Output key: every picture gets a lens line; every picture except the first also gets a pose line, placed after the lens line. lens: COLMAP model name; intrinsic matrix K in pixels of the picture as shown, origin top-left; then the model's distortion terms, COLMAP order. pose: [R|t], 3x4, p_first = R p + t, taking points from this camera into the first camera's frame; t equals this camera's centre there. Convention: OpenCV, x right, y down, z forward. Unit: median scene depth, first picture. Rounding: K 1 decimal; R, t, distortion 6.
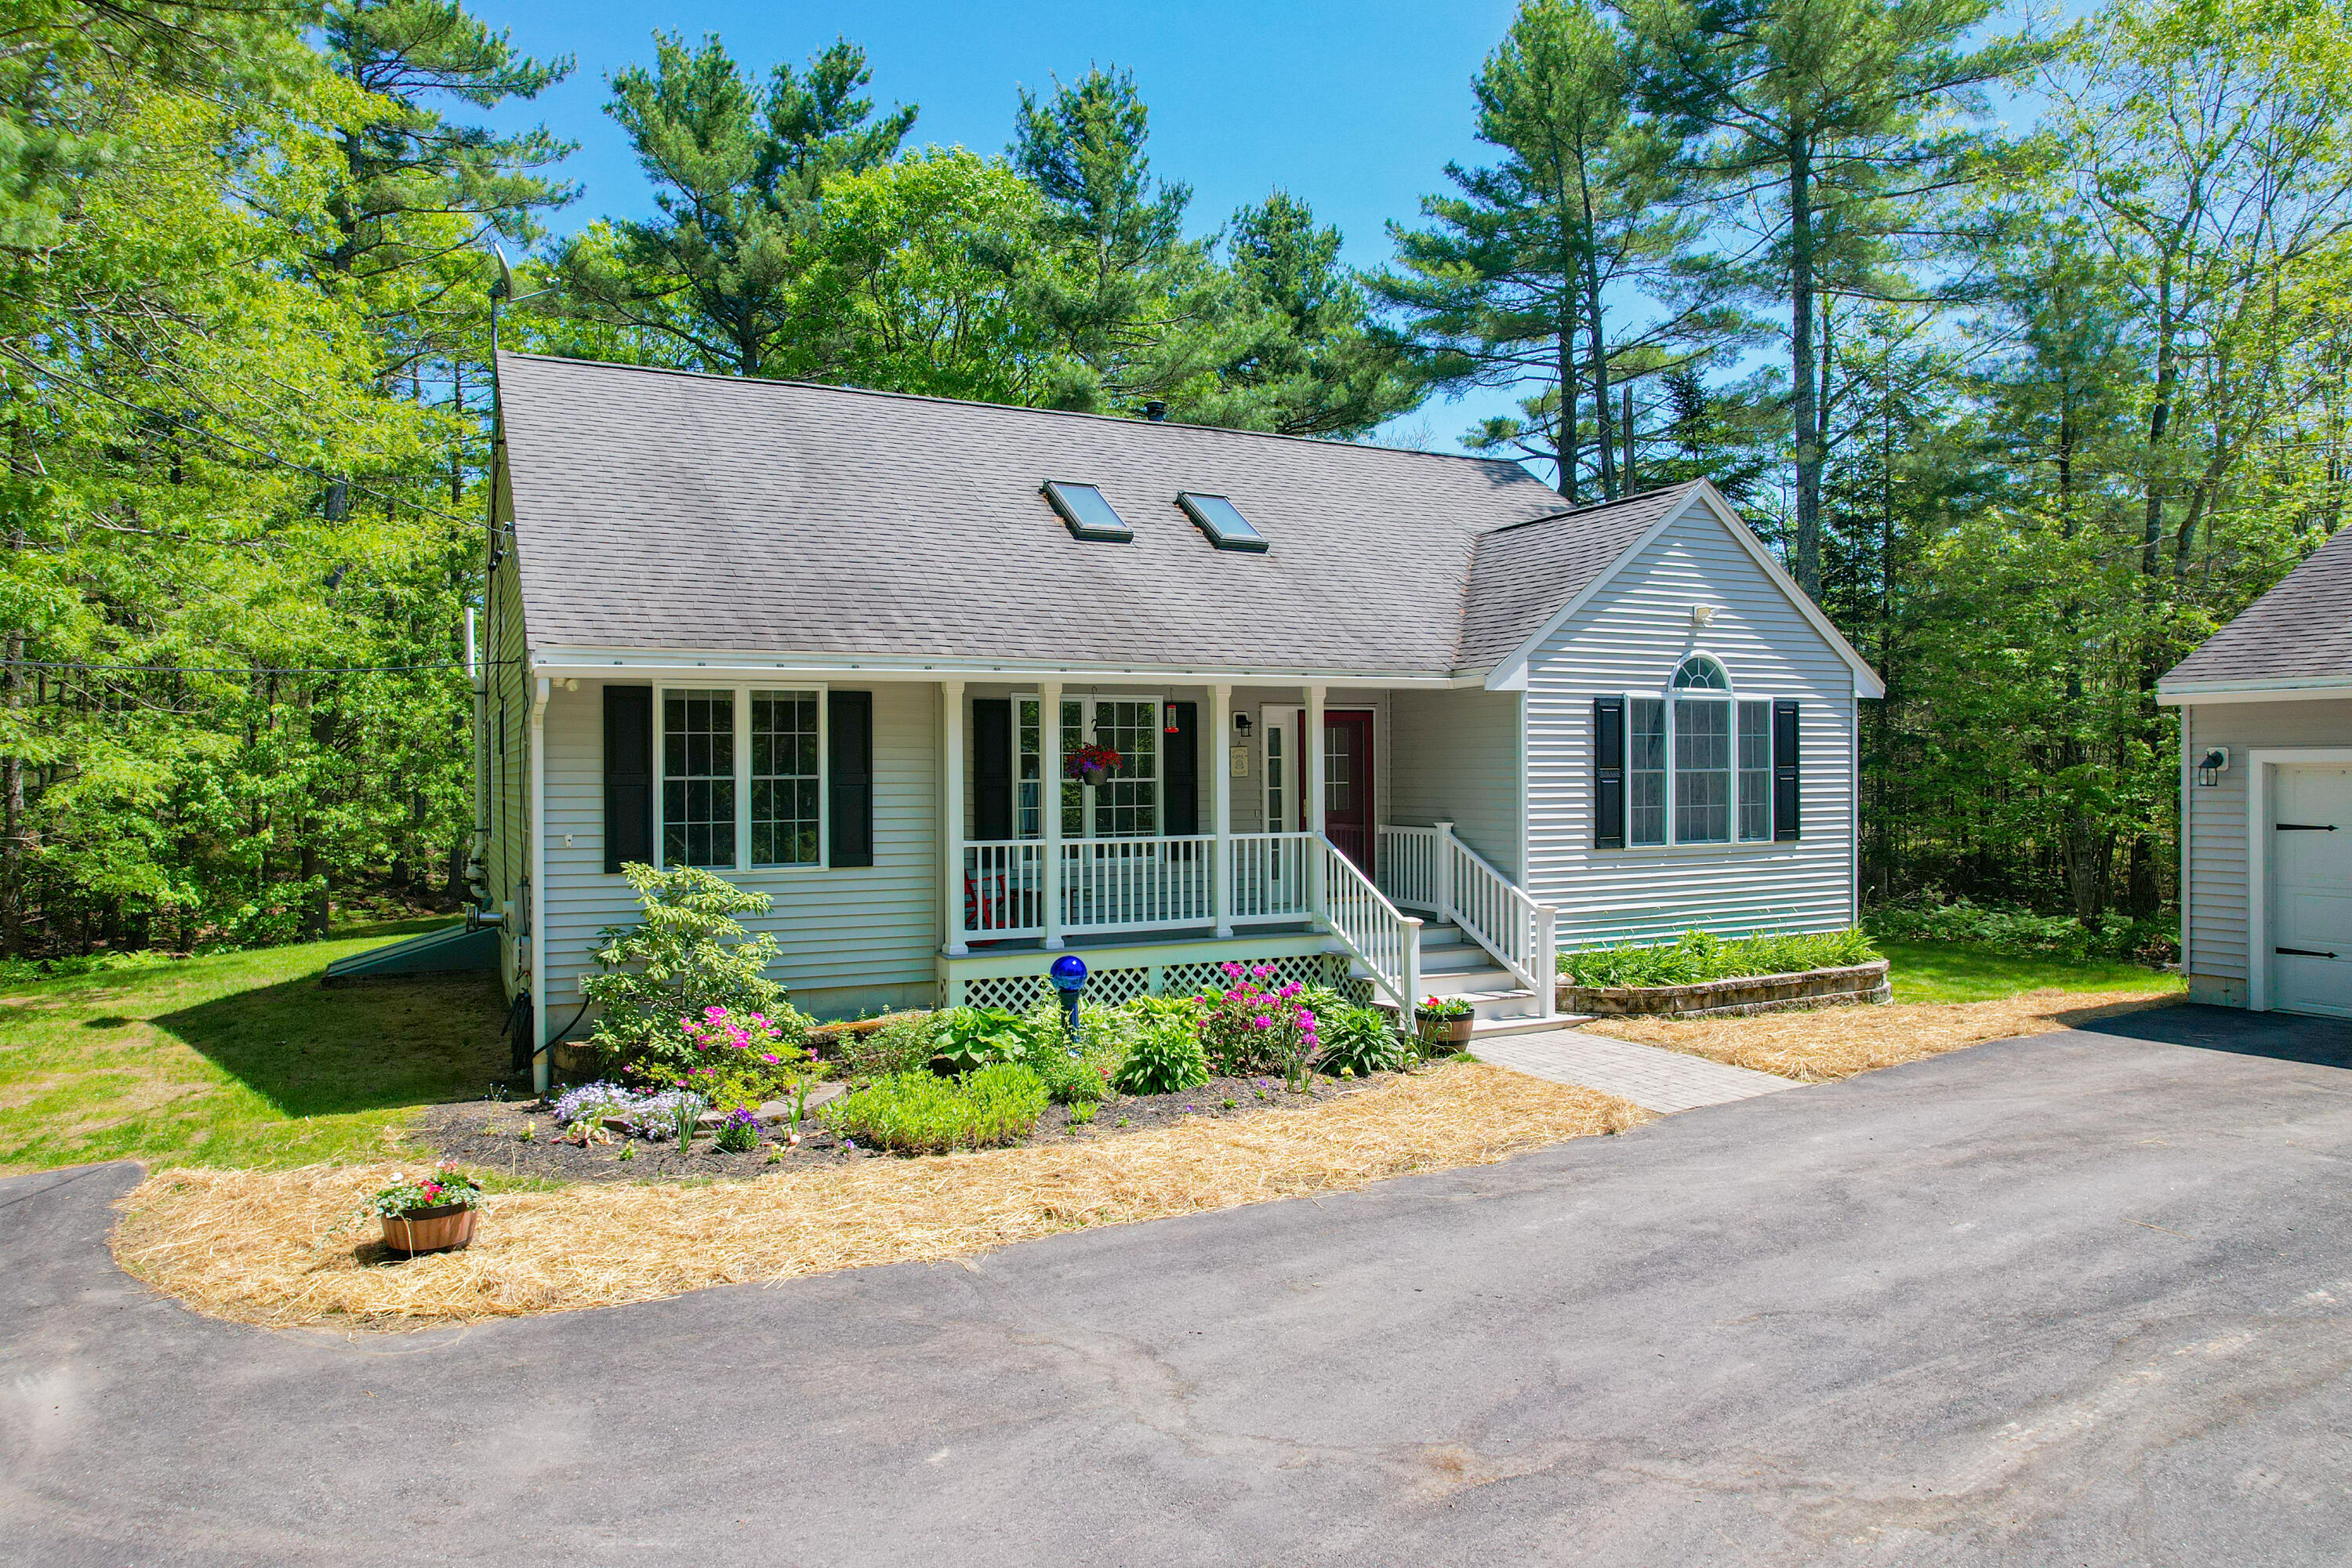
lens RADIAL K [[1507.9, 0, 1144.7], [0, 1507.9, 782.9], [0, 0, 1]] dist [-0.073656, 0.058447]
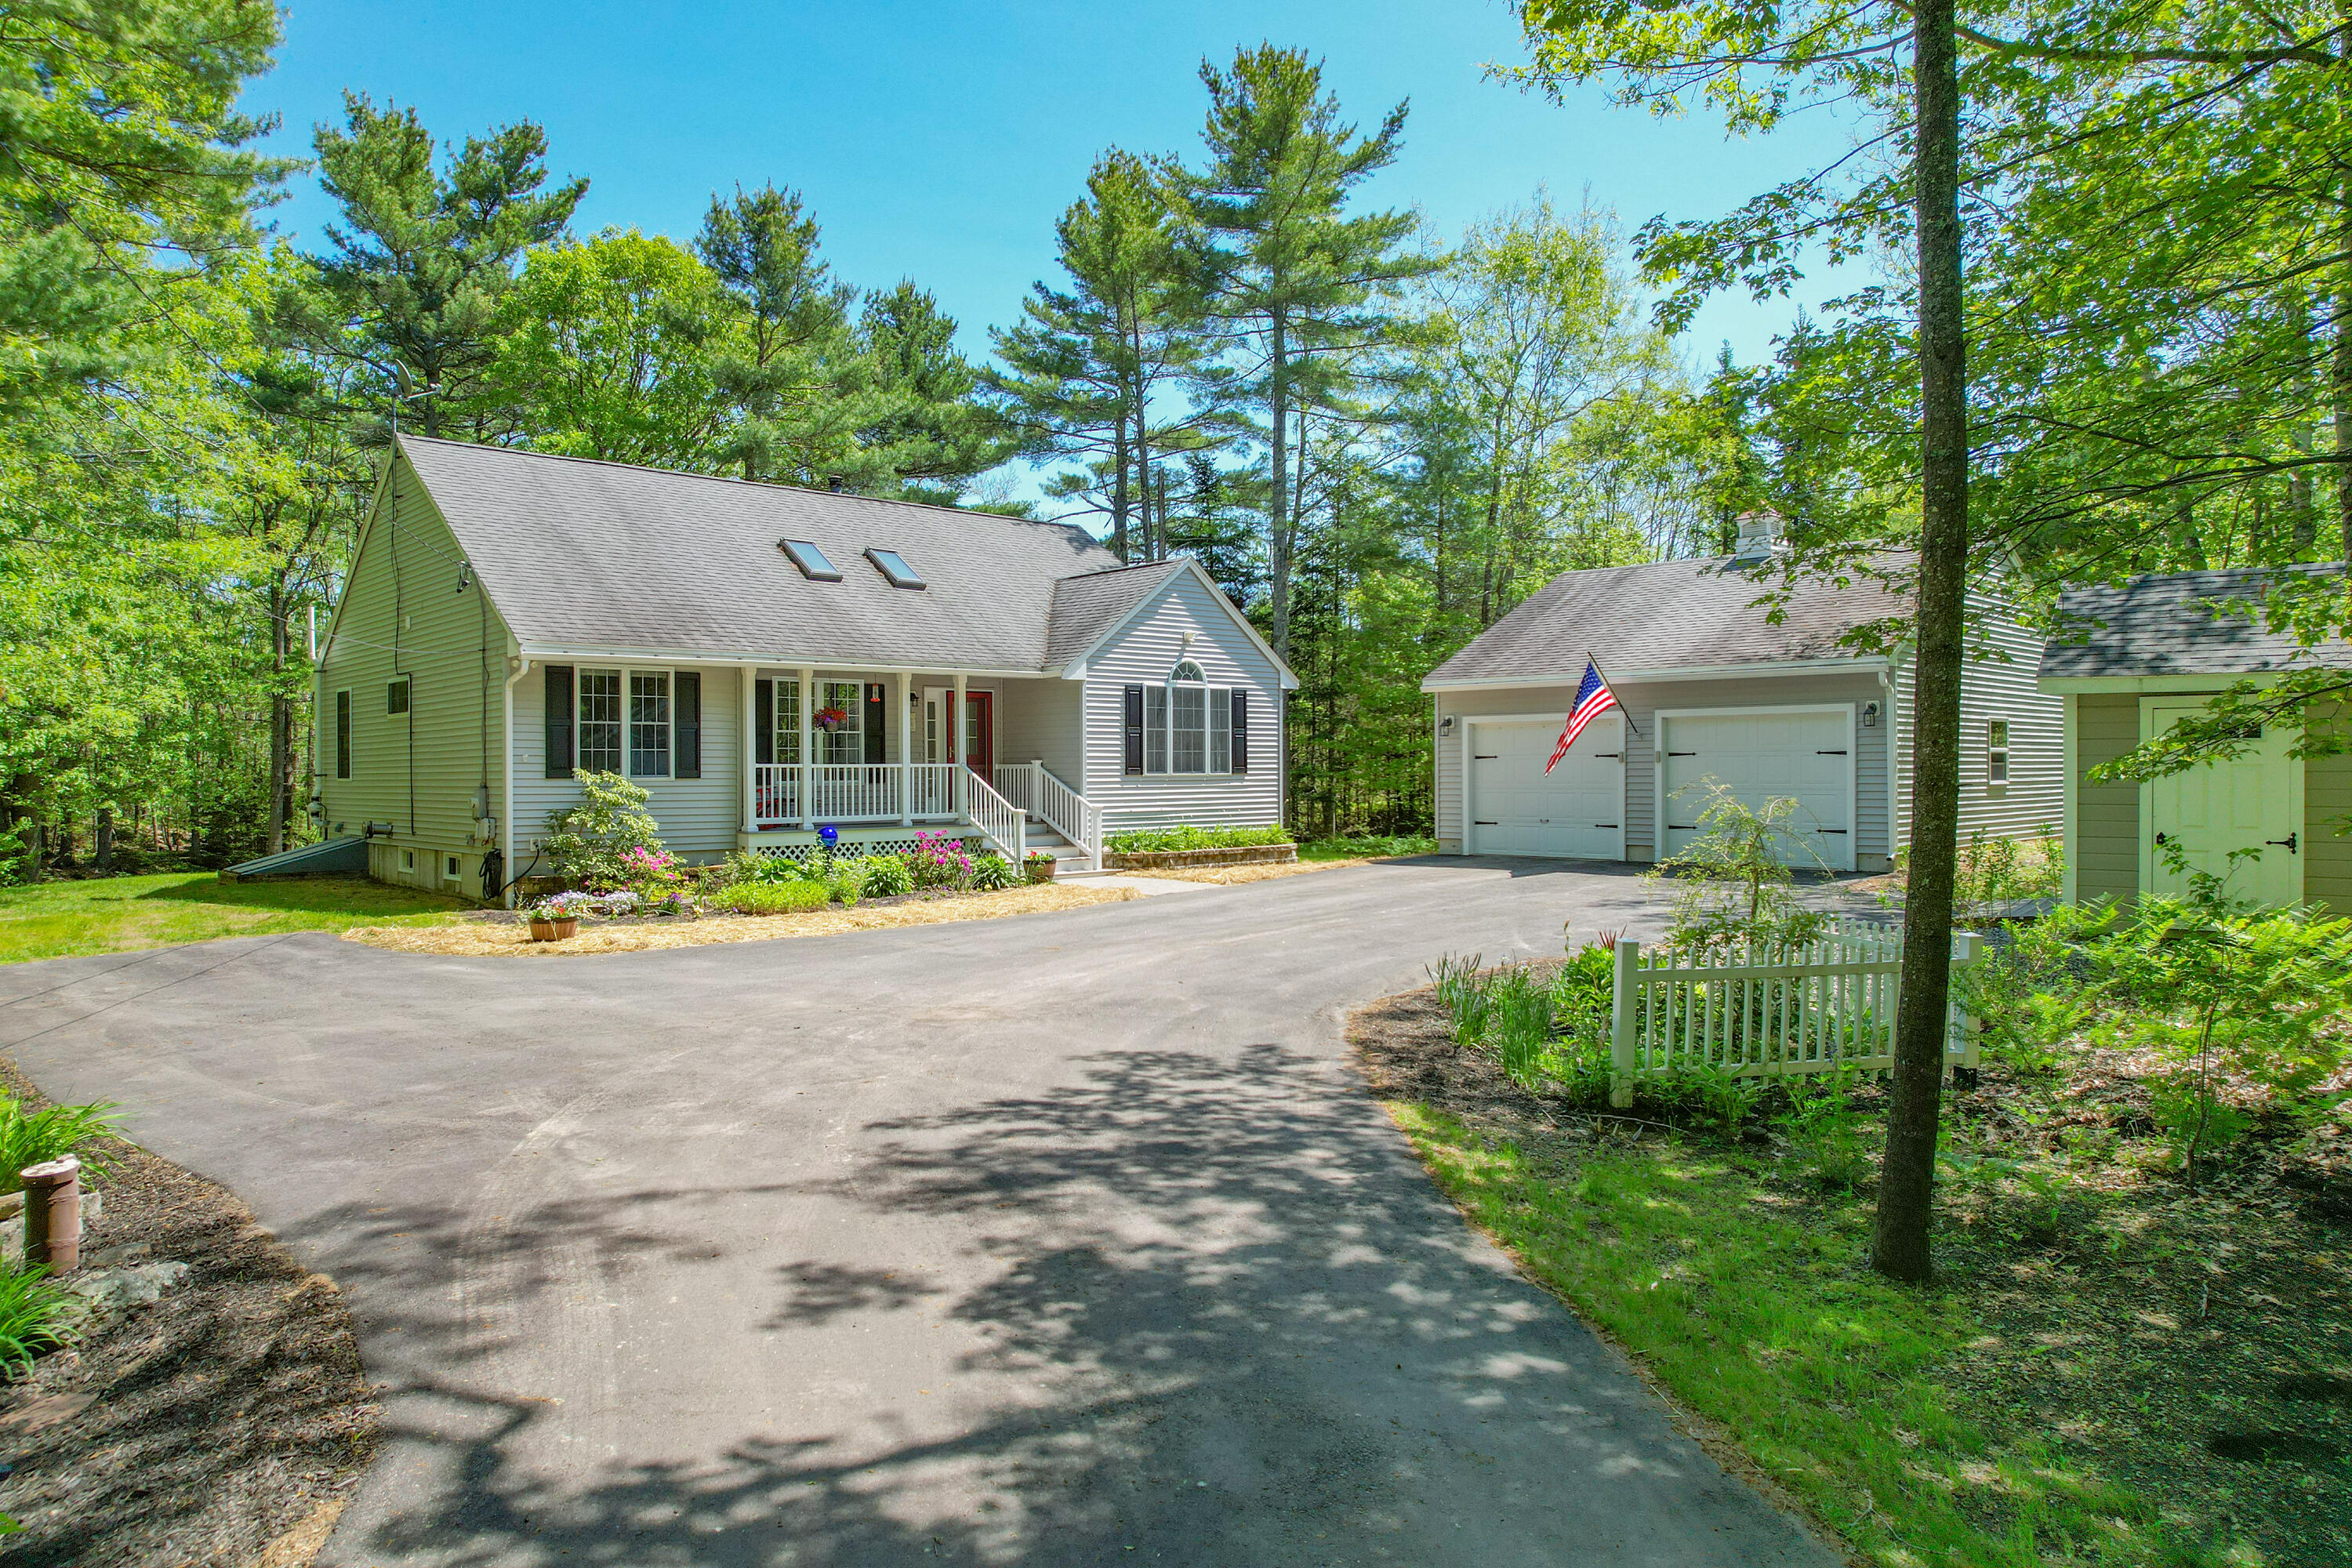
lens RADIAL K [[1507.9, 0, 1170.5], [0, 1507.9, 778.8], [0, 0, 1]] dist [-0.073656, 0.058447]
pose [[0.956134, -0.000153, 0.292928, -0.154804], [0.001179, 0.999994, -0.003325, 0.056780], [-0.292926, 0.003525, 0.956129, -0.665625]]
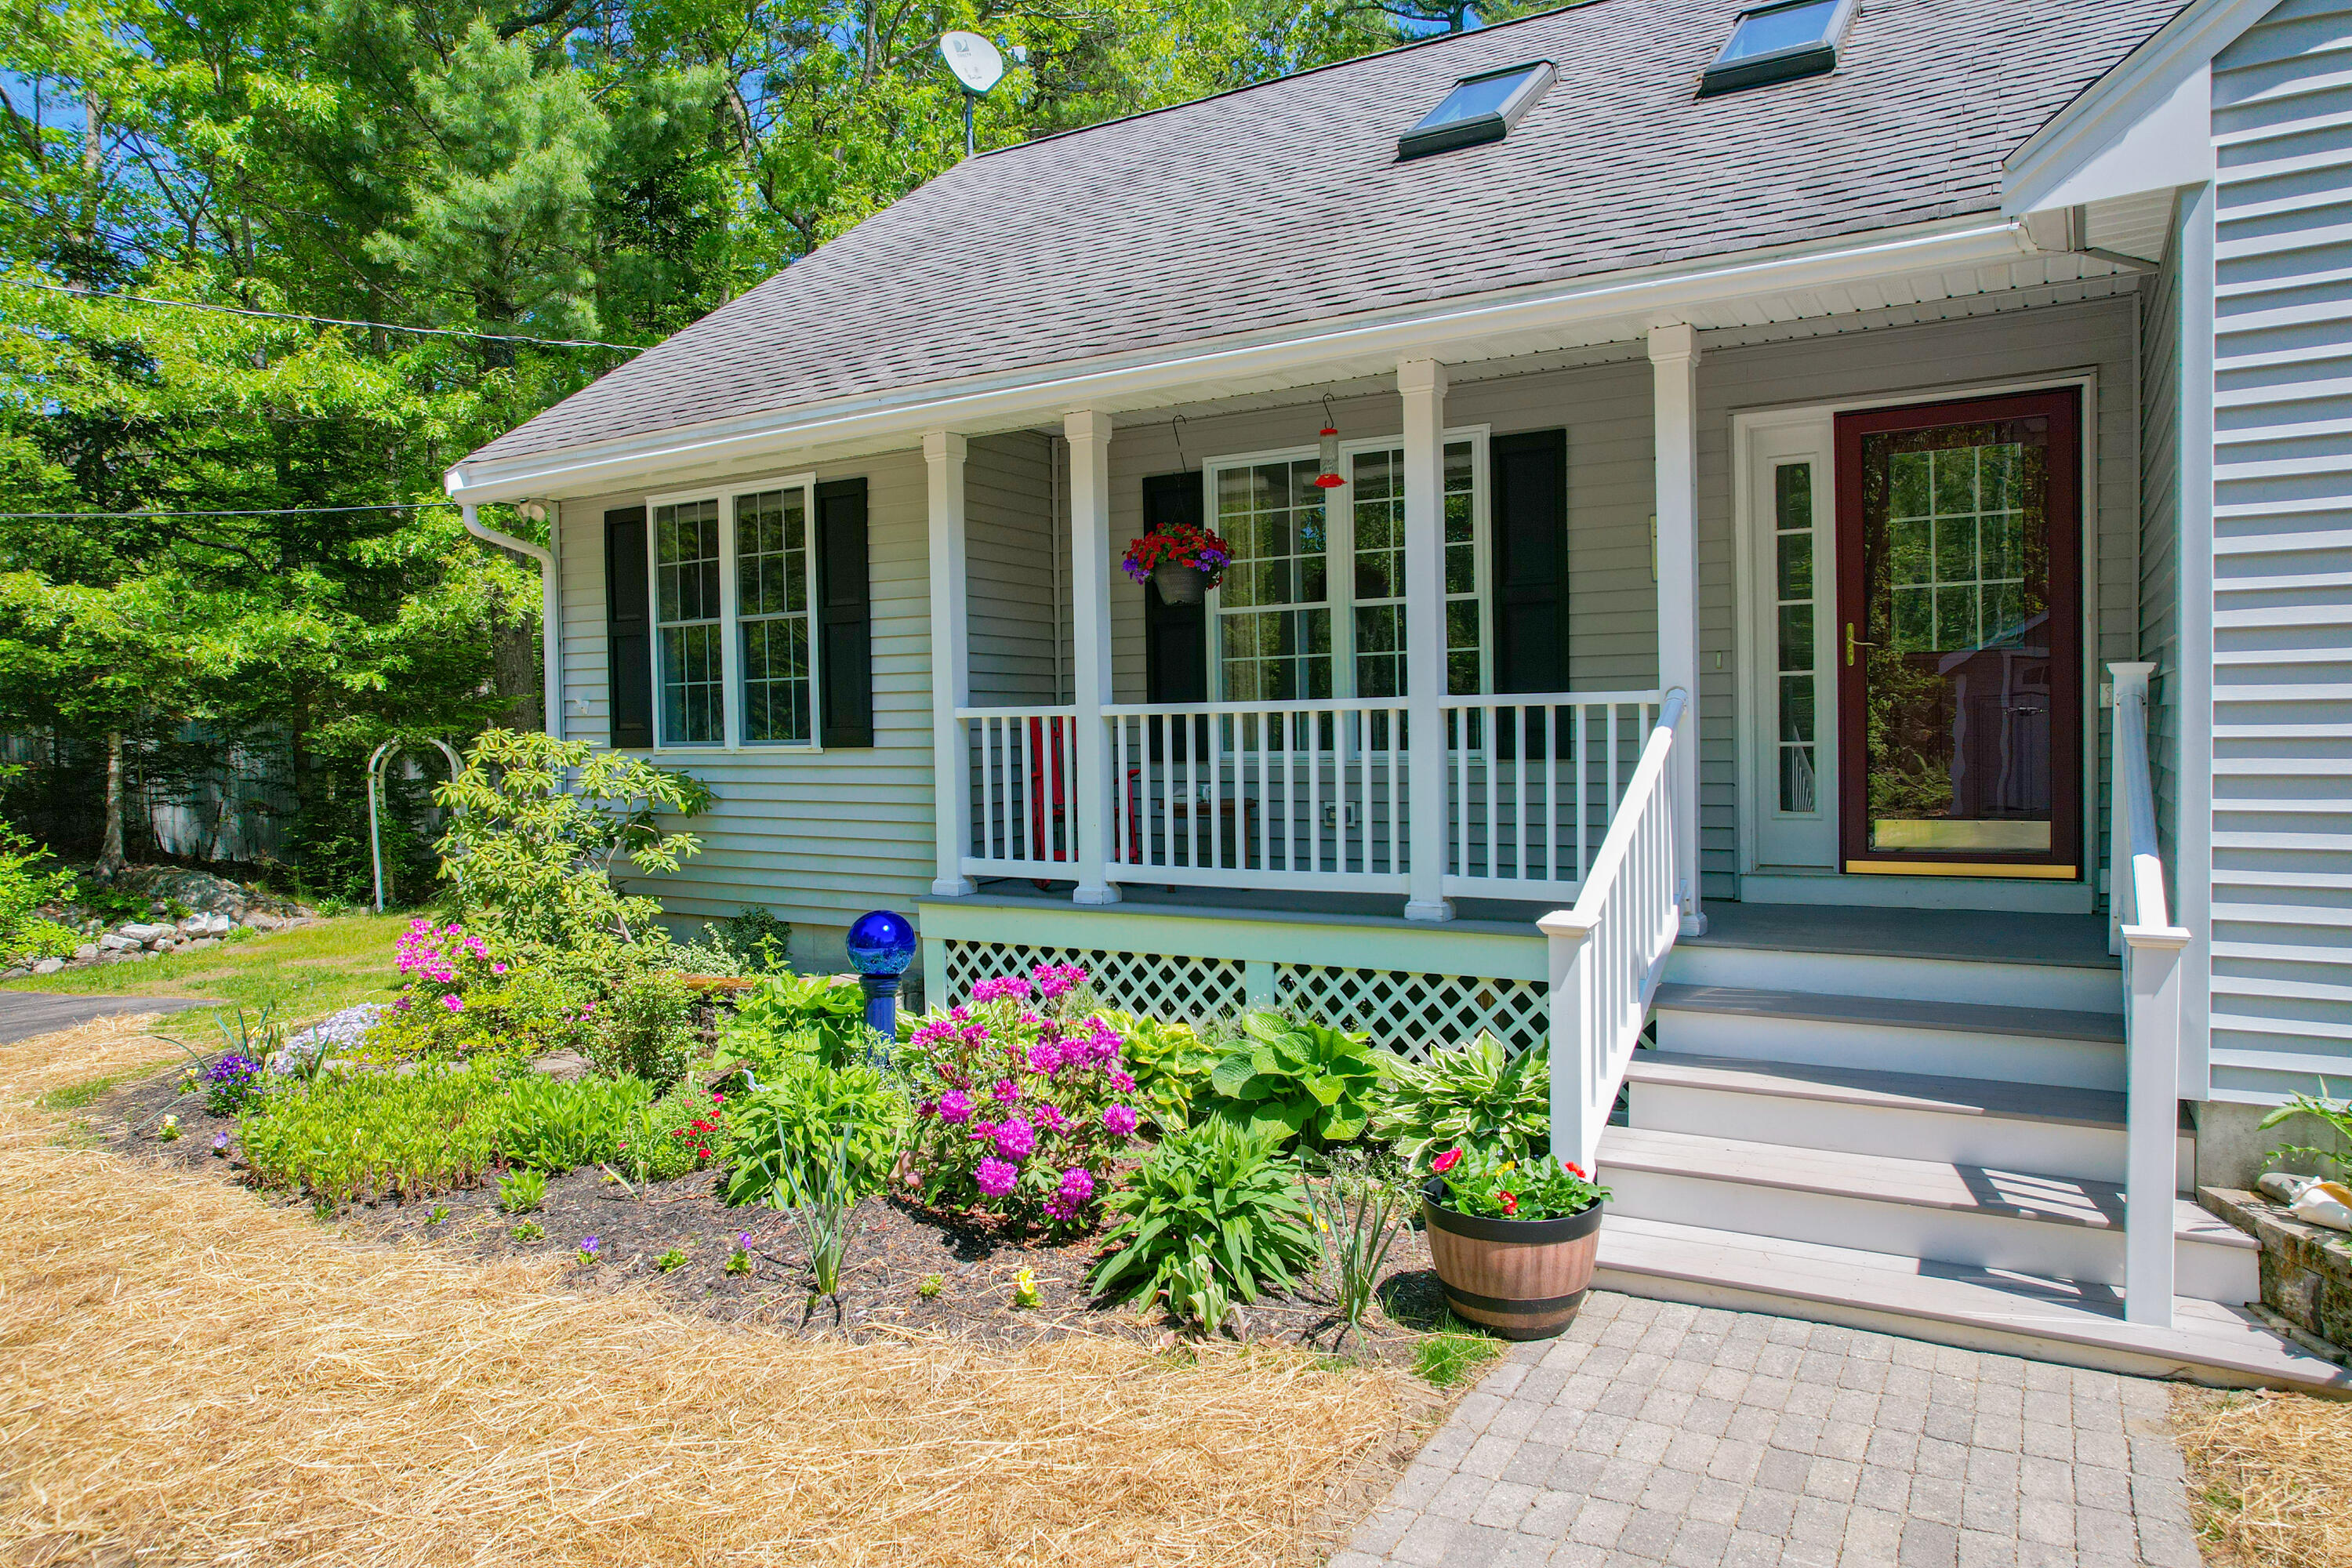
lens RADIAL K [[1507.9, 0, 1164.3], [0, 1507.9, 794.3], [0, 0, 1]] dist [-0.073656, 0.058447]
pose [[0.545185, 0.034837, -0.837592, 0.393717], [0.007826, 0.998881, 0.046639, 0.042221], [0.838279, -0.031982, 0.544302, 0.685951]]
